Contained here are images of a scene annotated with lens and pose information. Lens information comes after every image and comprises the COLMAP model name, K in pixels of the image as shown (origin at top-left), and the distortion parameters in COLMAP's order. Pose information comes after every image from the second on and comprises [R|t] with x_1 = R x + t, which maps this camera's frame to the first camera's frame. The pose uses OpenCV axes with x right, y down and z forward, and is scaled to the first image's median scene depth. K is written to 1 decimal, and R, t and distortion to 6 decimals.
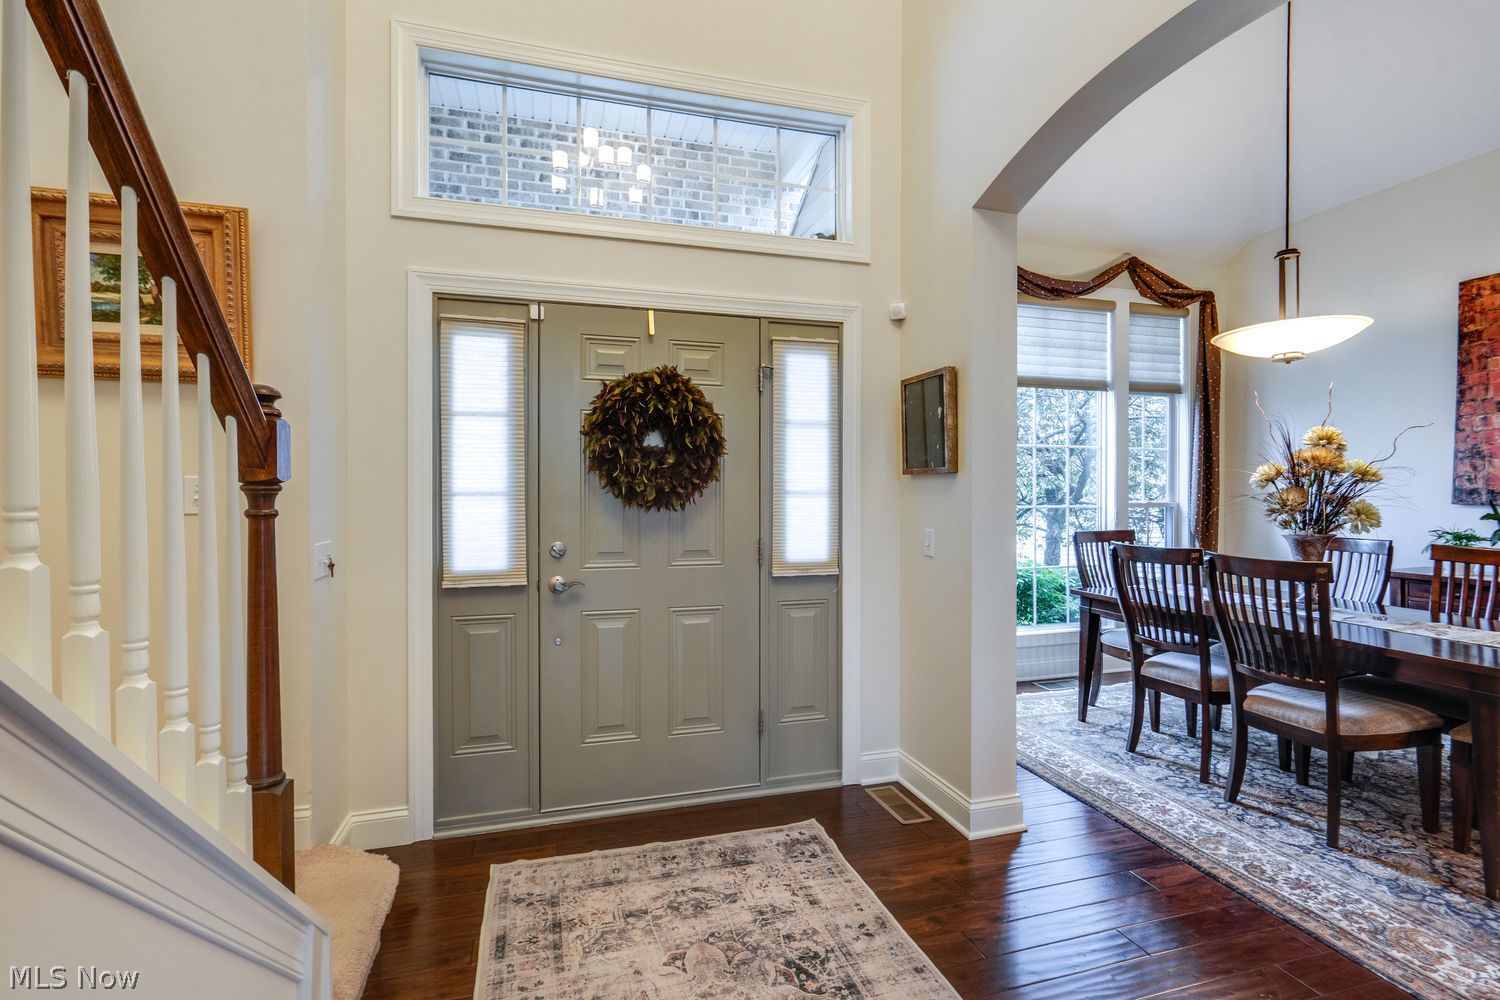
lens RADIAL K [[691.0, 0, 730.4], [0, 691.0, 502.4], [0, 0, 1]] dist [-0.008025, 0.000880]
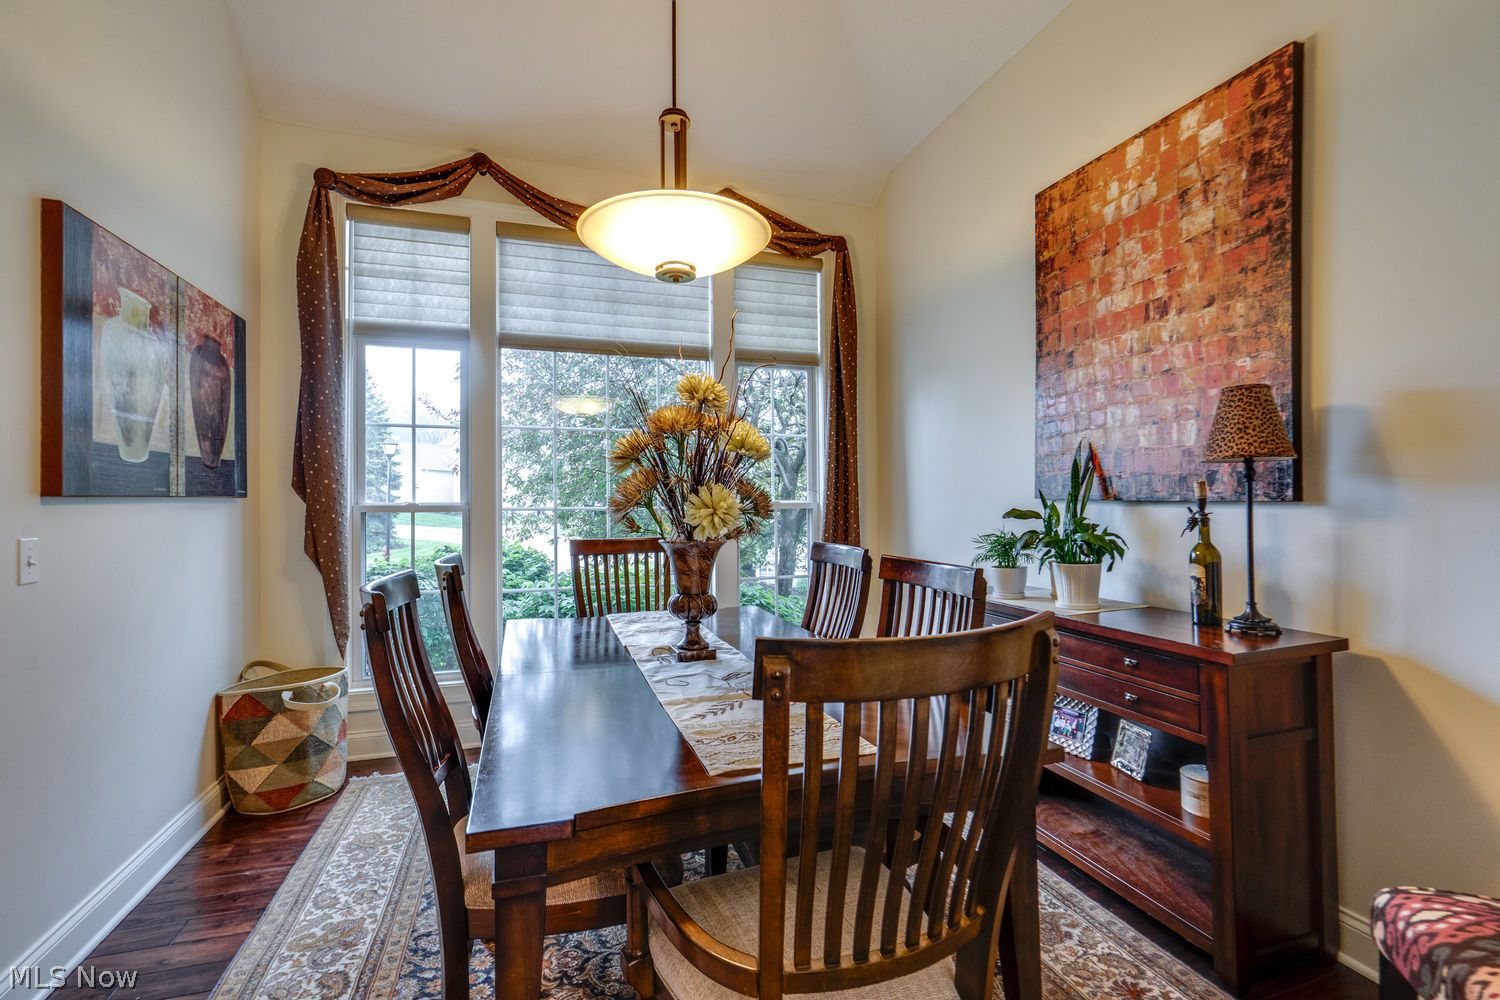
lens RADIAL K [[681.4, 0, 740.4], [0, 681.4, 498.7], [0, 0, 1]] dist [-0.001178, 0.000602]
pose [[0.999237, -0.003424, 0.038901, 0.891486], [0.004339, 0.999715, -0.023470, 0.022995], [-0.038810, 0.023621, 0.998967, 0.363733]]
